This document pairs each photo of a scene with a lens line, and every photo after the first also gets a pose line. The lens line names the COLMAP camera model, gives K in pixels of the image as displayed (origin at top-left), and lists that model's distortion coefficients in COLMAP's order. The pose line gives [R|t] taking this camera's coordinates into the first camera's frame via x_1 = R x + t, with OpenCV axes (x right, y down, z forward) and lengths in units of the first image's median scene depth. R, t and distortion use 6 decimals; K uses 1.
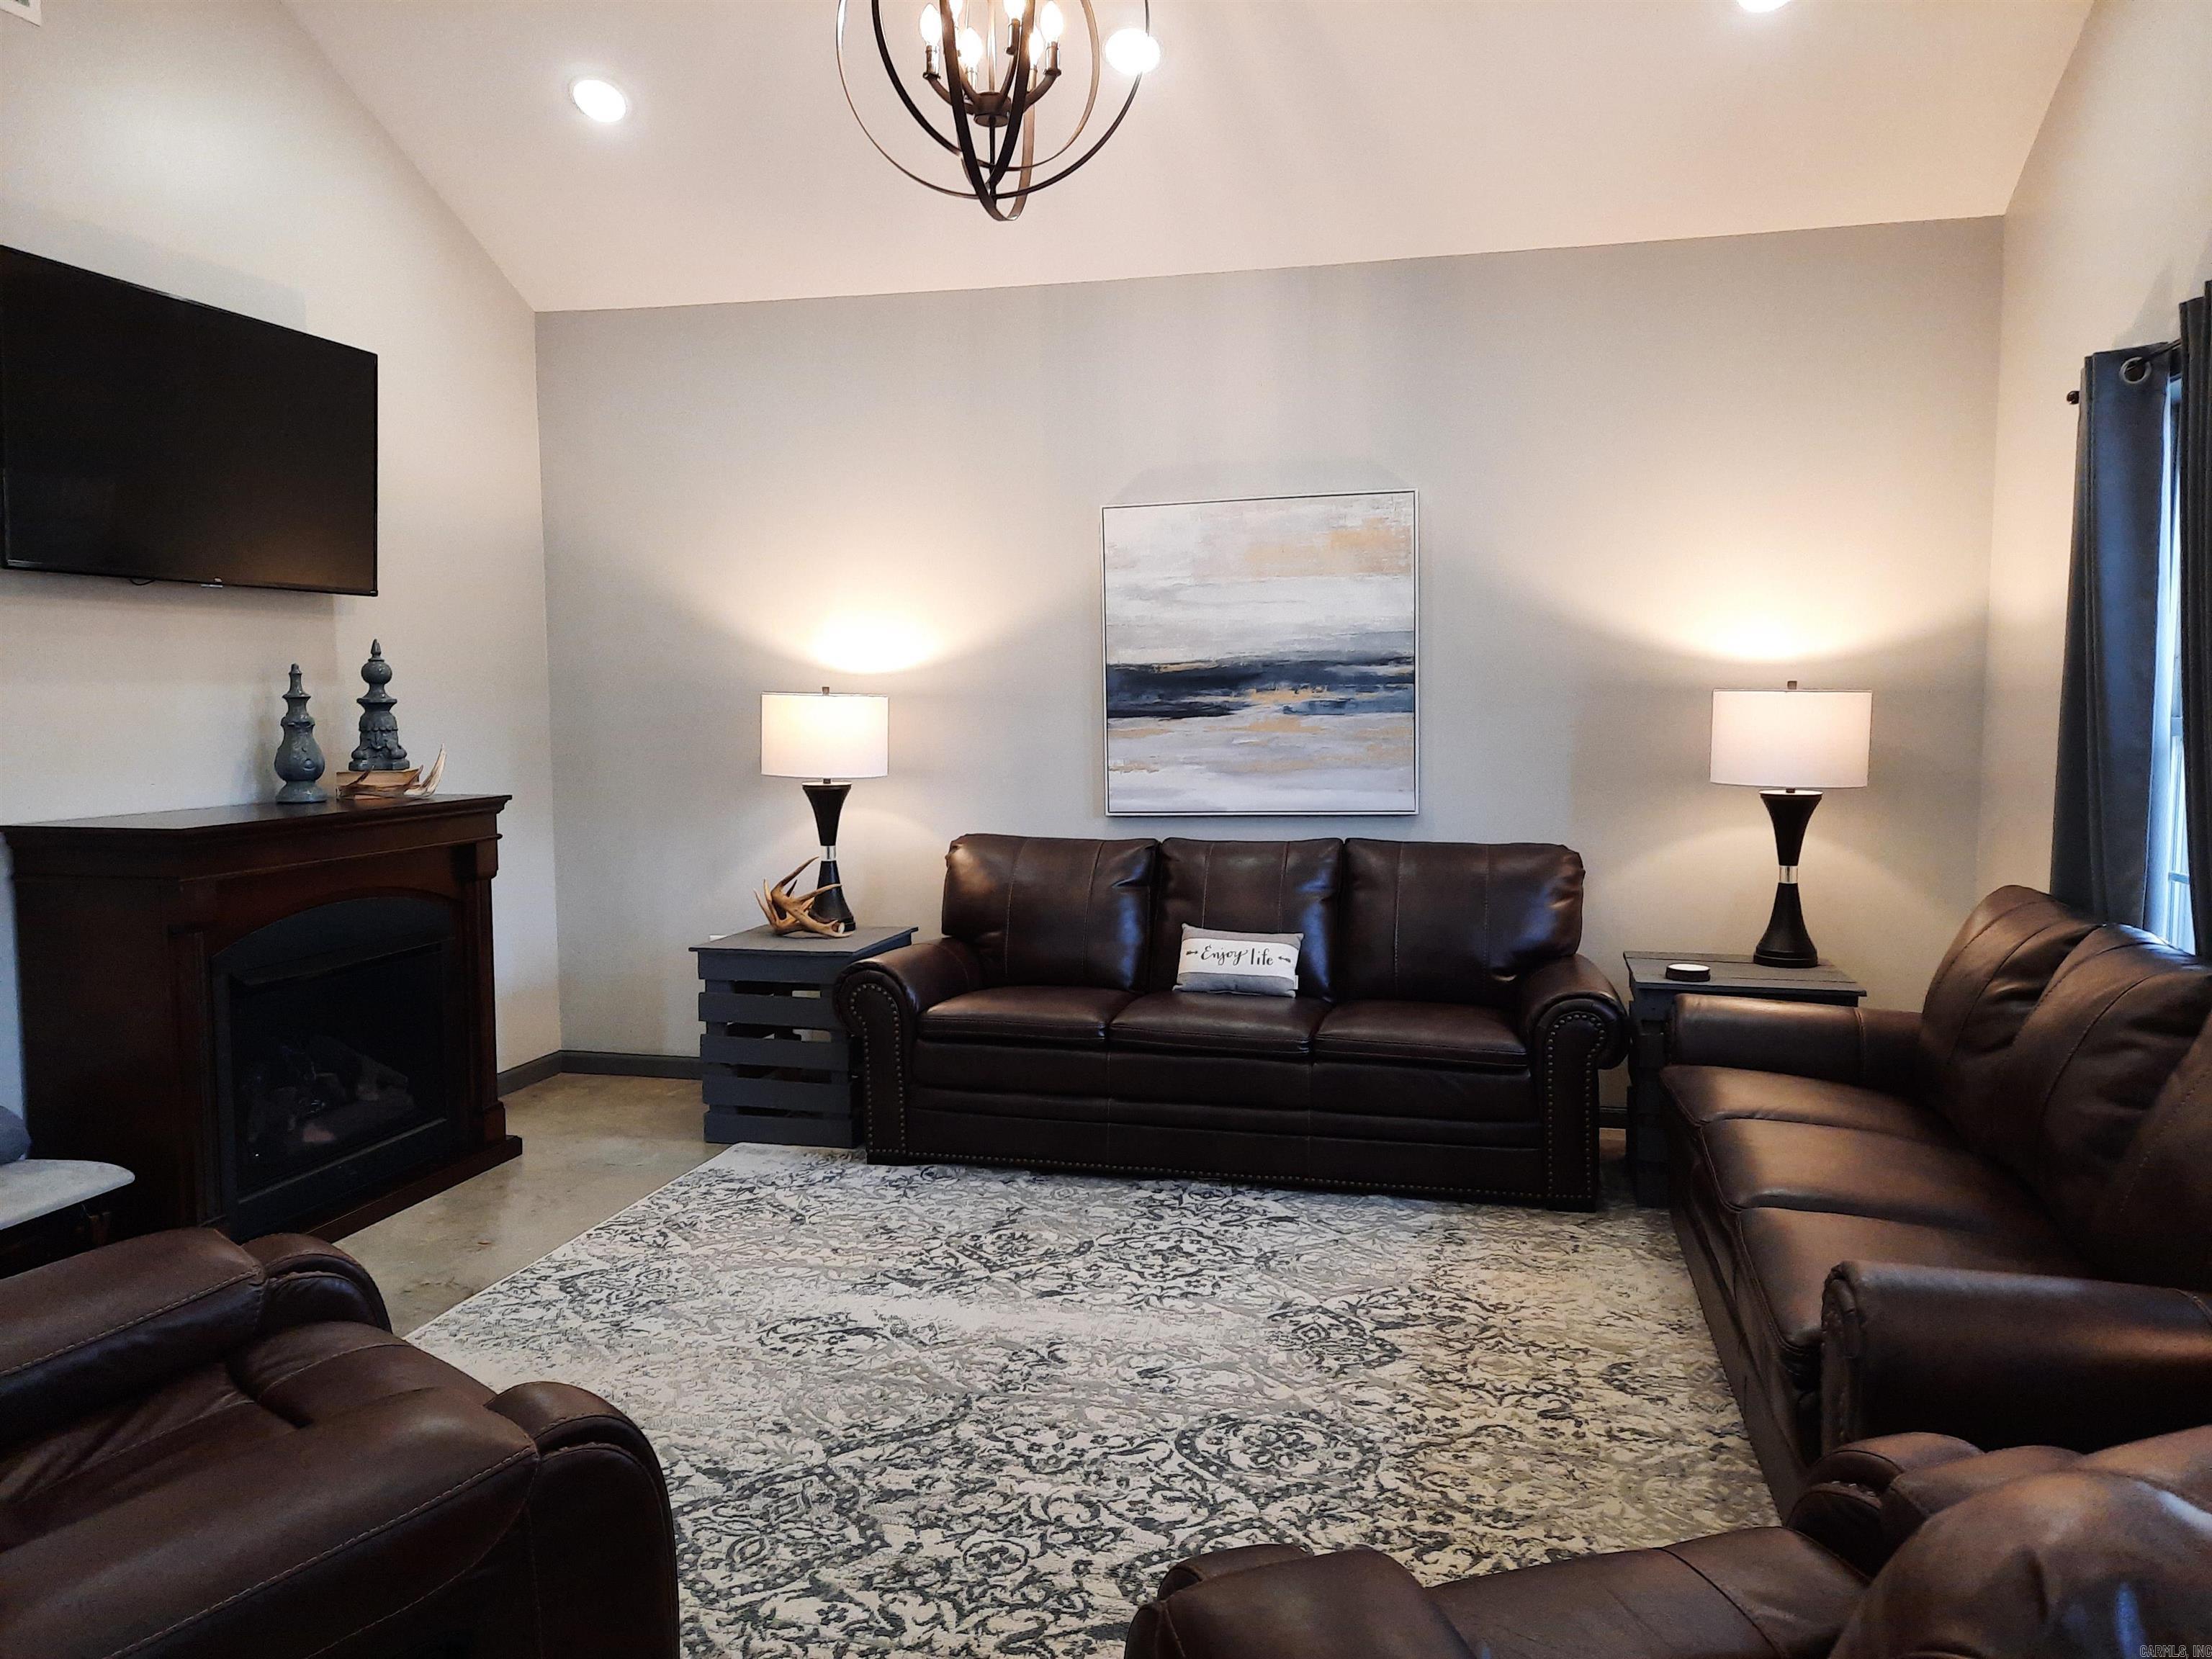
lens RADIAL K [[1597.2, 0, 1106.0], [0, 1597.2, 829.5], [0, 0, 1]] dist [0.095770, -0.156103]
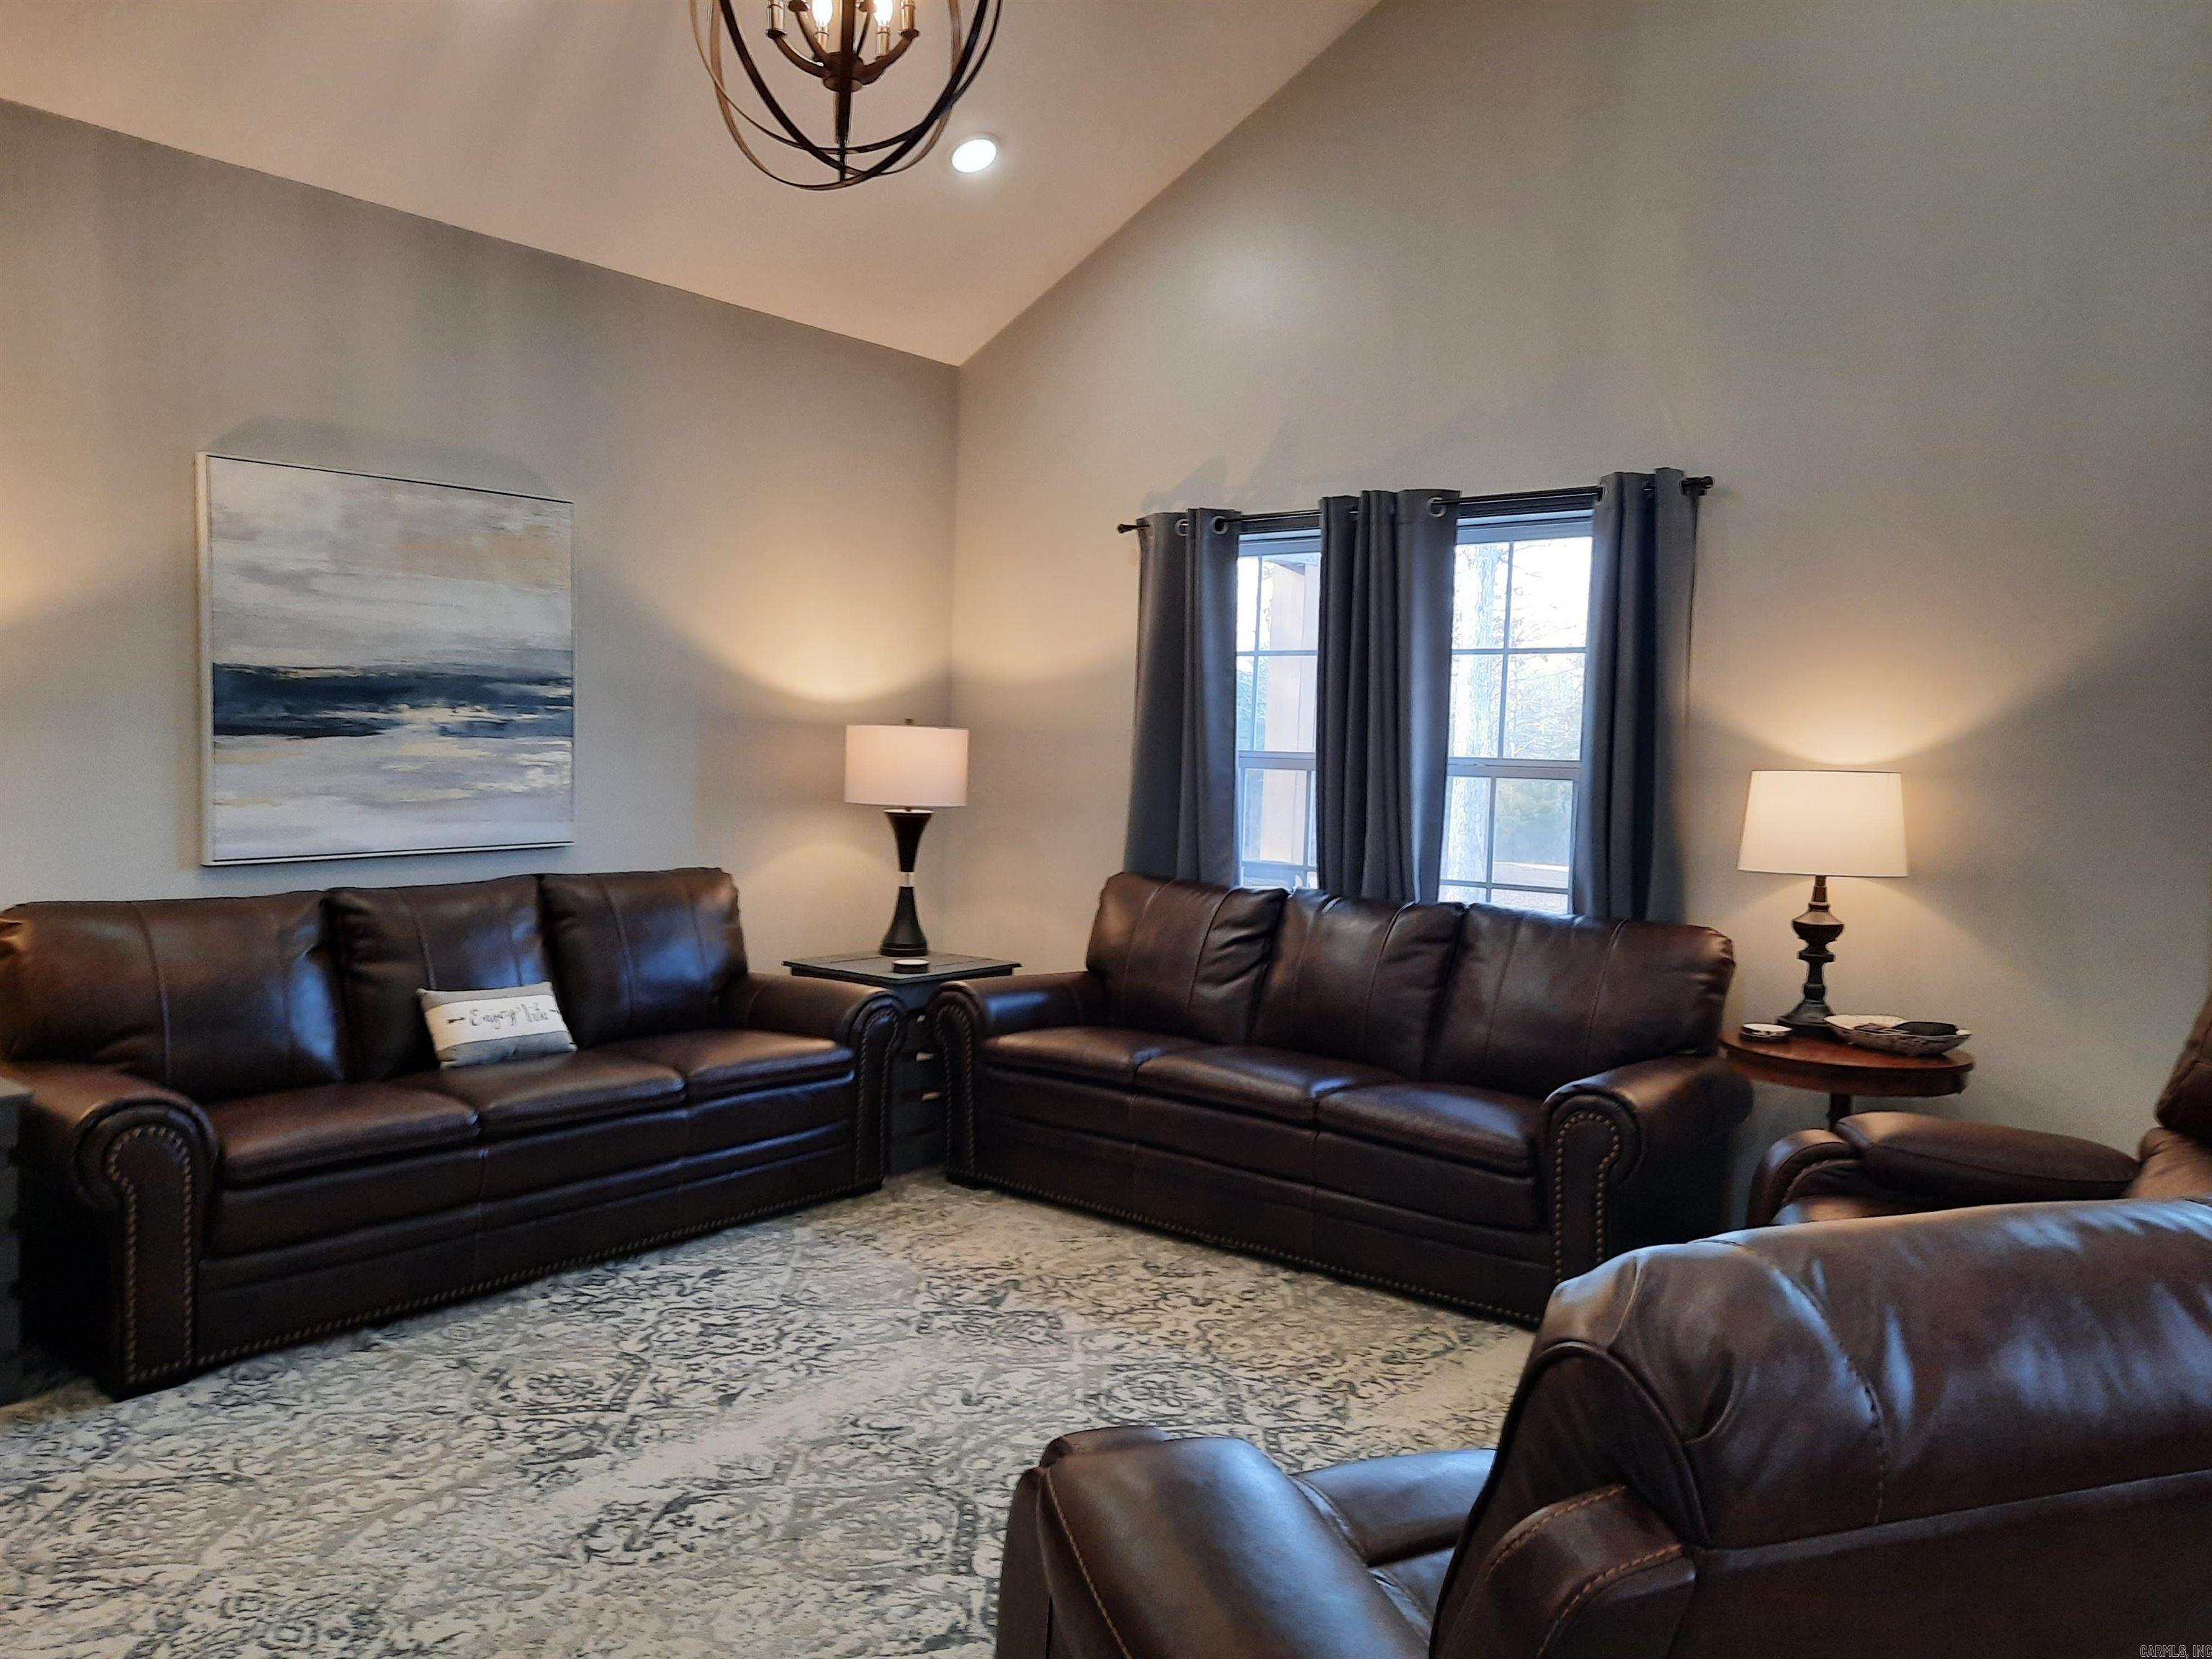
lens RADIAL K [[1627.4, 0, 1106.0], [0, 1627.4, 829.5], [0, 0, 1]] dist [0.029414, -0.005793]
pose [[0.429502, -0.032794, 0.902470, -0.645717], [0.048031, 0.998755, 0.013433, -0.019705], [-0.901788, 0.037577, 0.430543, 0.367179]]
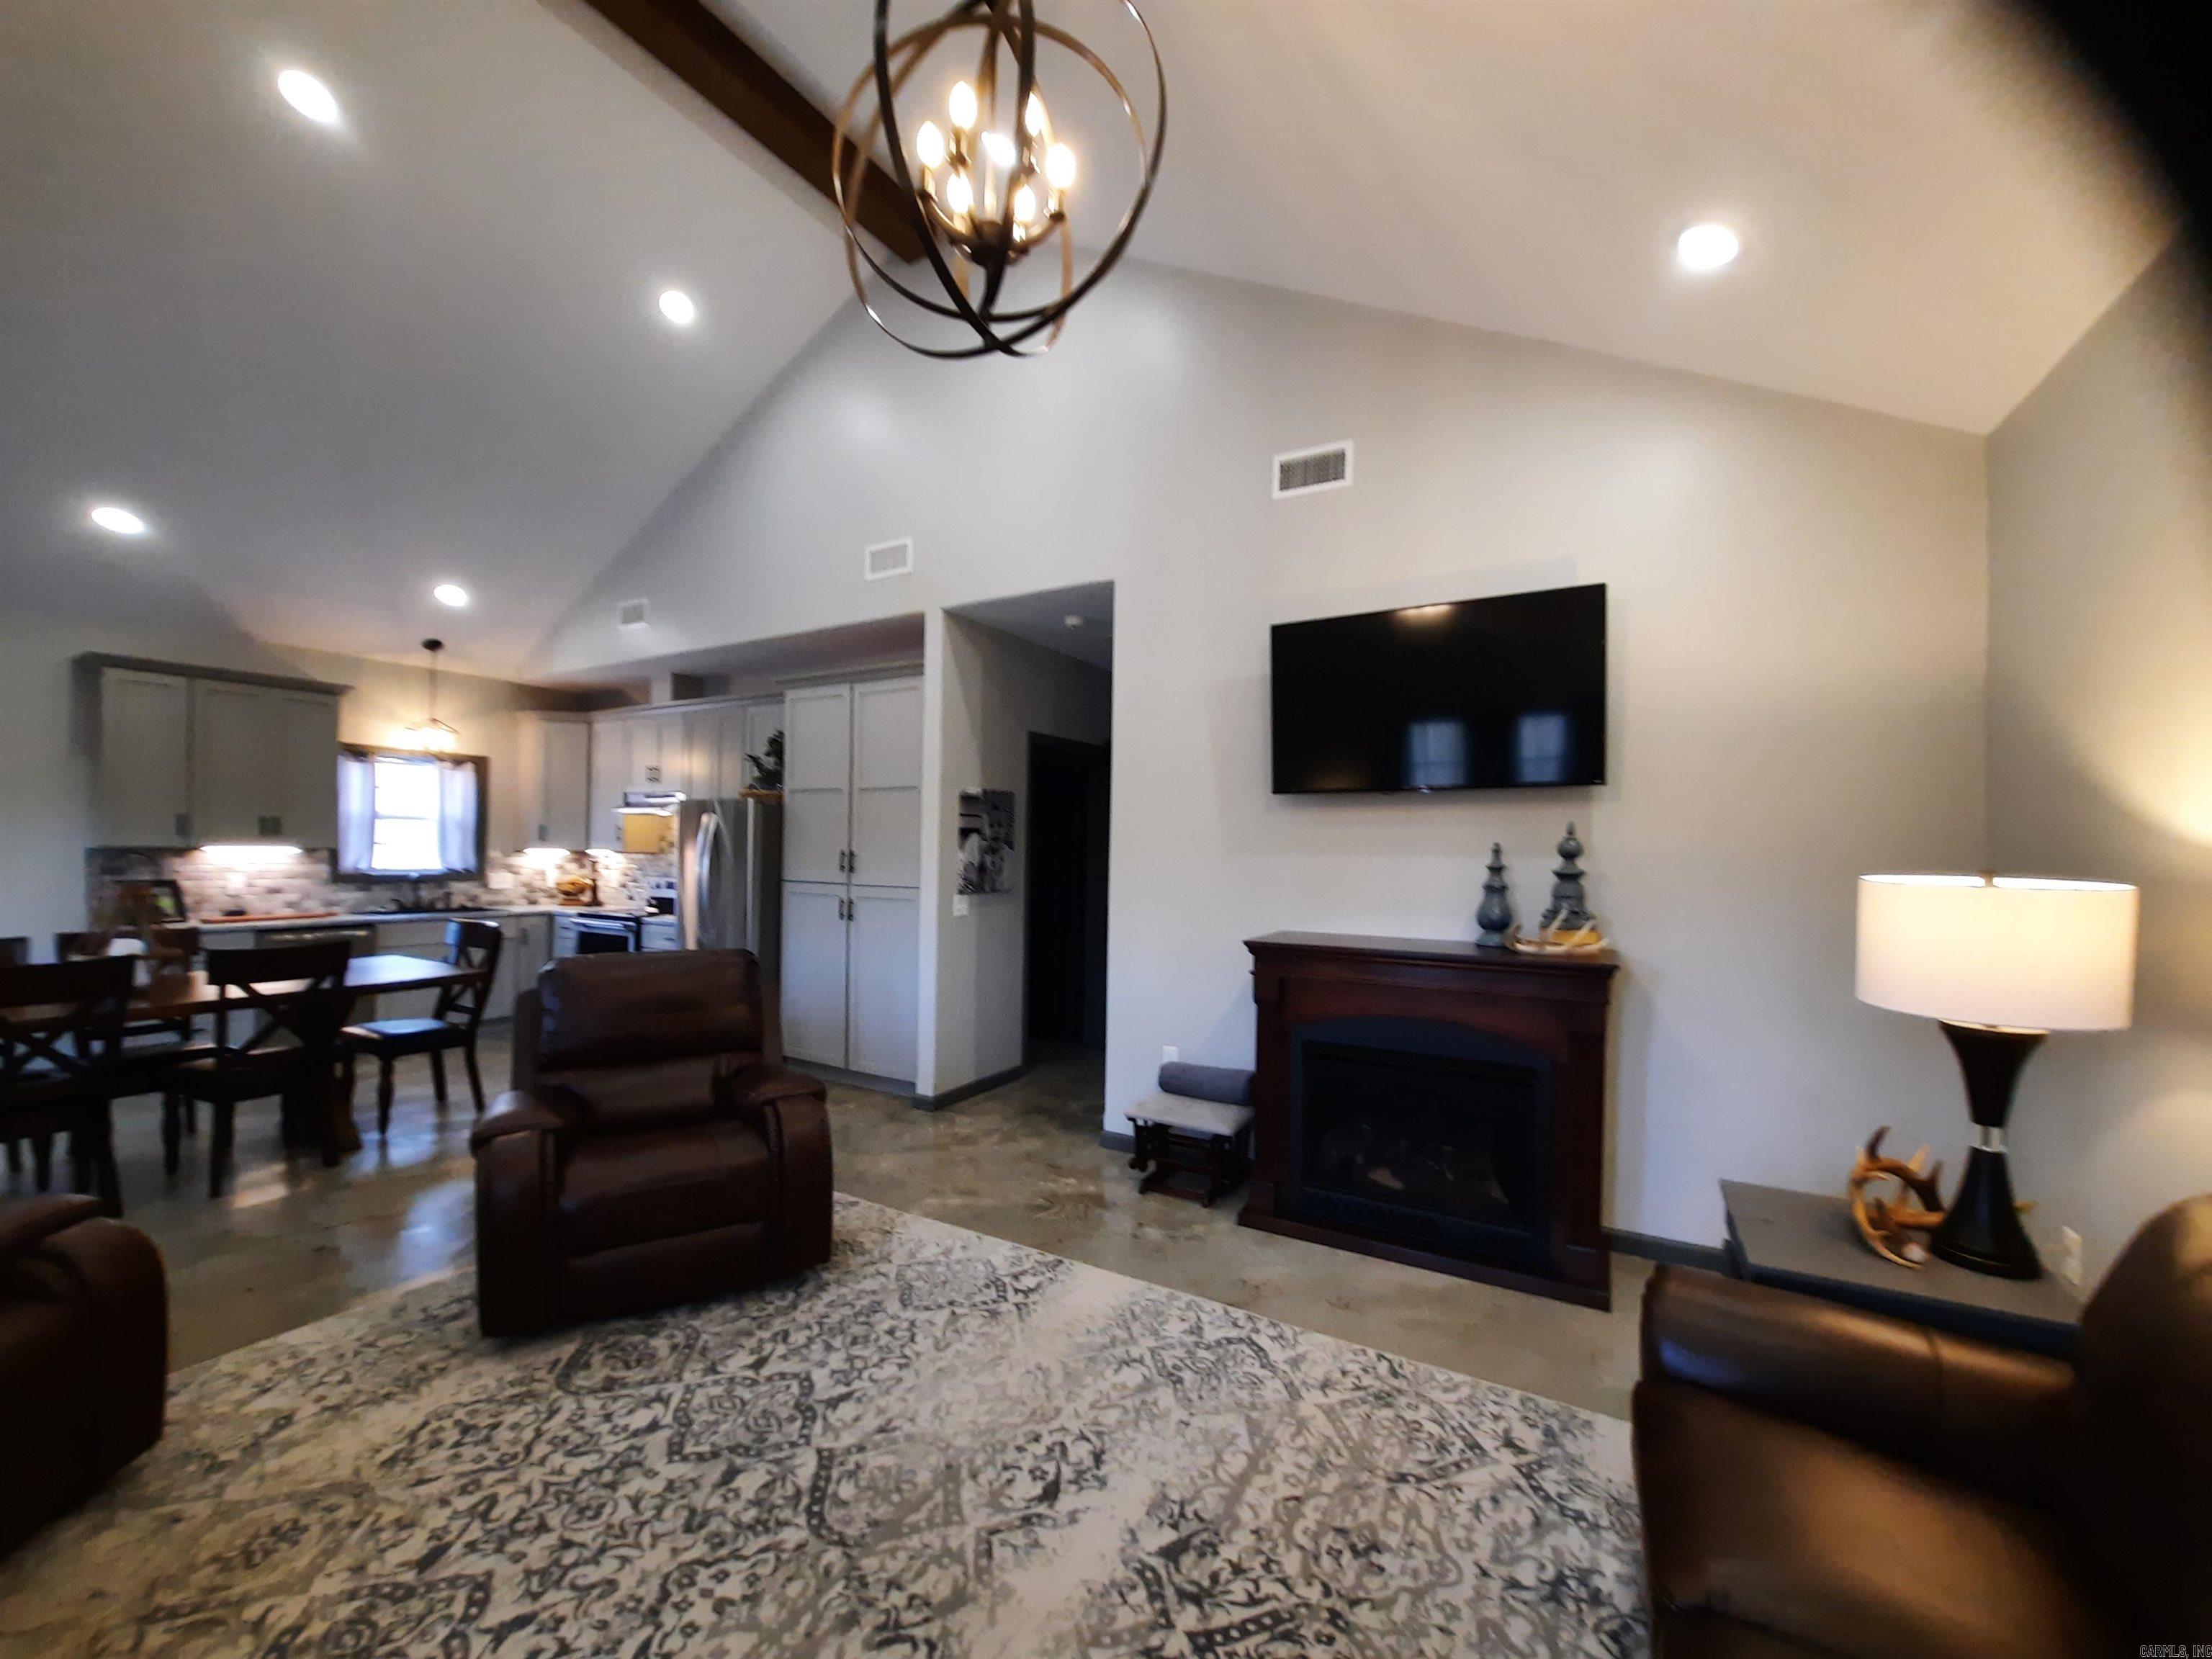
lens RADIAL K [[877.4, 0, 1106.6], [0, 877.4, 850.5], [0, 0, 1]] dist [-0.017591, 0.000048]
pose [[-0.276572, 0.003400, -0.960987, 0.300815], [-0.091496, 0.995358, 0.029854, -0.093106], [0.956628, 0.096183, -0.274977, 0.943576]]
